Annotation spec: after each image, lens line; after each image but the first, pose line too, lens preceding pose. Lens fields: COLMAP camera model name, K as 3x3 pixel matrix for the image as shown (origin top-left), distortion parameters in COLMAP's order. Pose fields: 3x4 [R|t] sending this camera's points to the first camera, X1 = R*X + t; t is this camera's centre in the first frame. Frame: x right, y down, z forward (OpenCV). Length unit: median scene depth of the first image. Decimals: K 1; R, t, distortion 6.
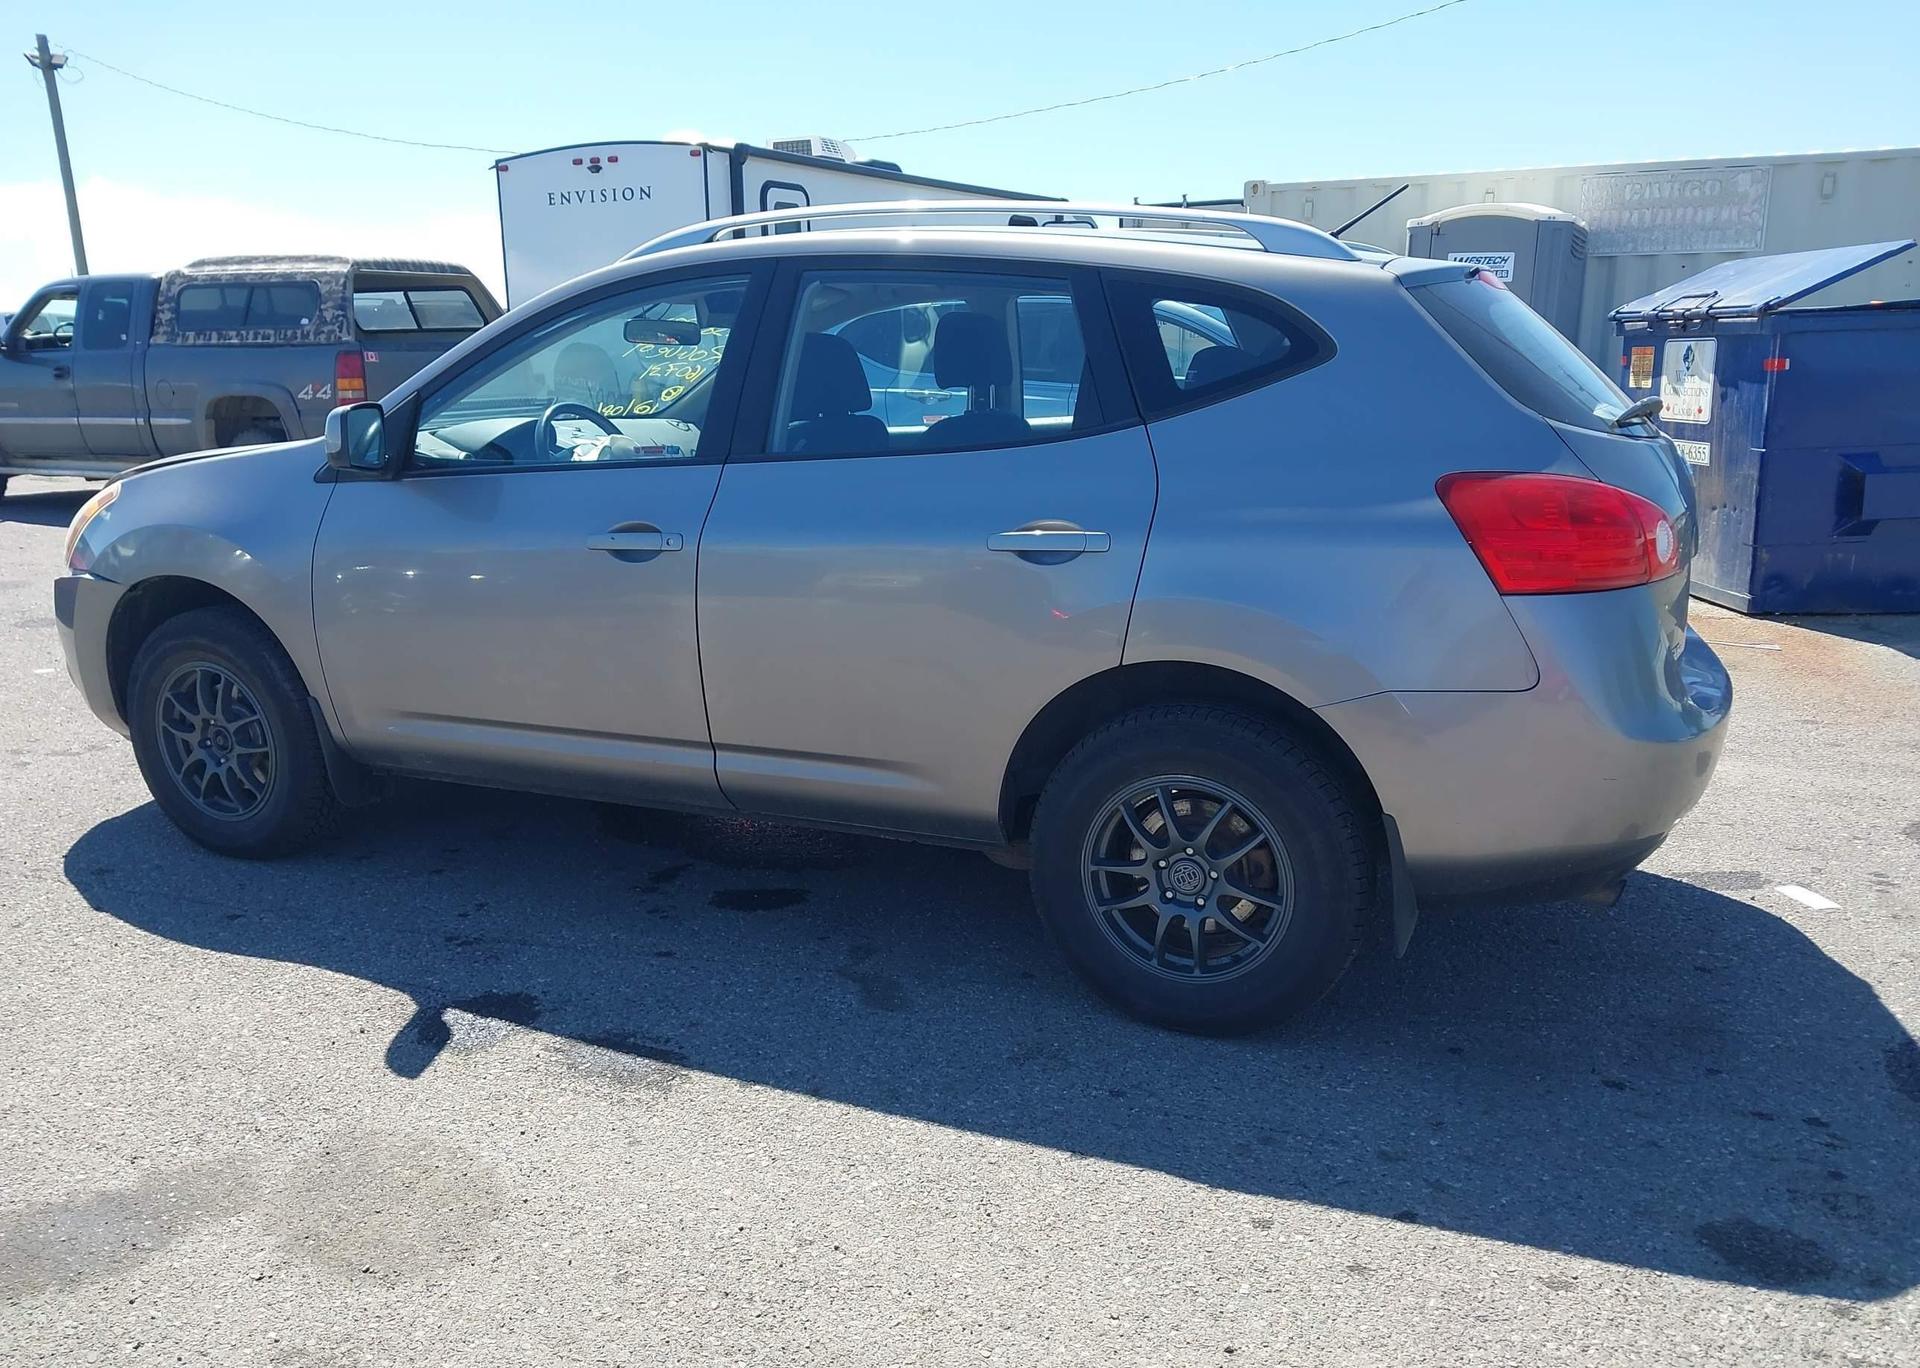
lens RADIAL K [[1529.5, 0, 977.8], [0, 1529.5, 717.2], [0, 0, 1]] dist [0.014646, -0.010740]
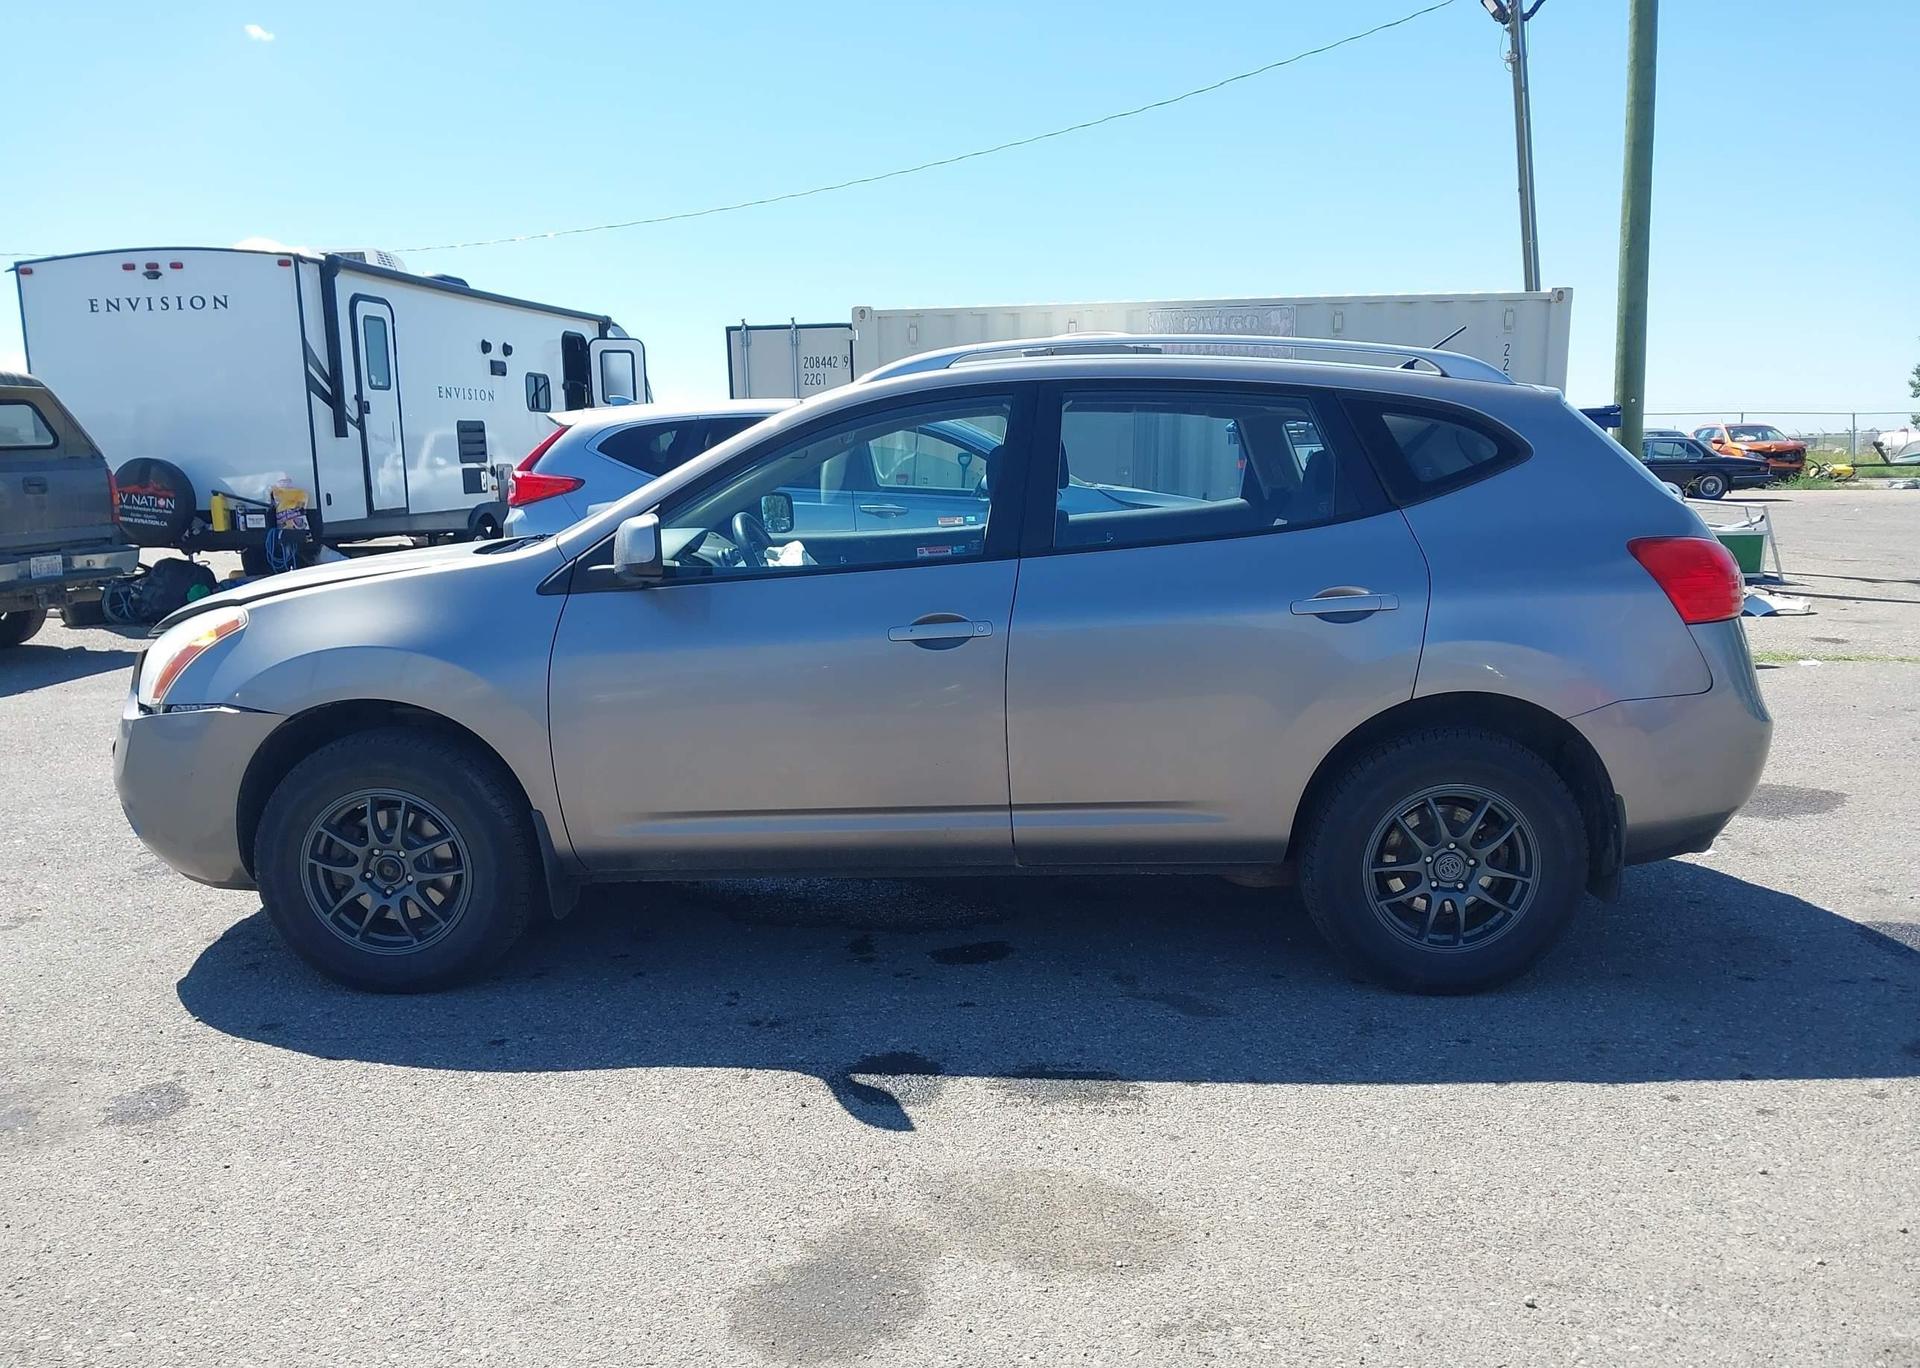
lens RADIAL K [[1529.5, 0, 941.8], [0, 1529.5, 703.3], [0, 0, 1]] dist [0.014646, -0.010740]
pose [[0.926657, -0.072064, 0.368937, -0.626617], [0.100808, 0.993142, -0.059209, 0.003624], [-0.362140, 0.092058, 0.927567, -0.021963]]
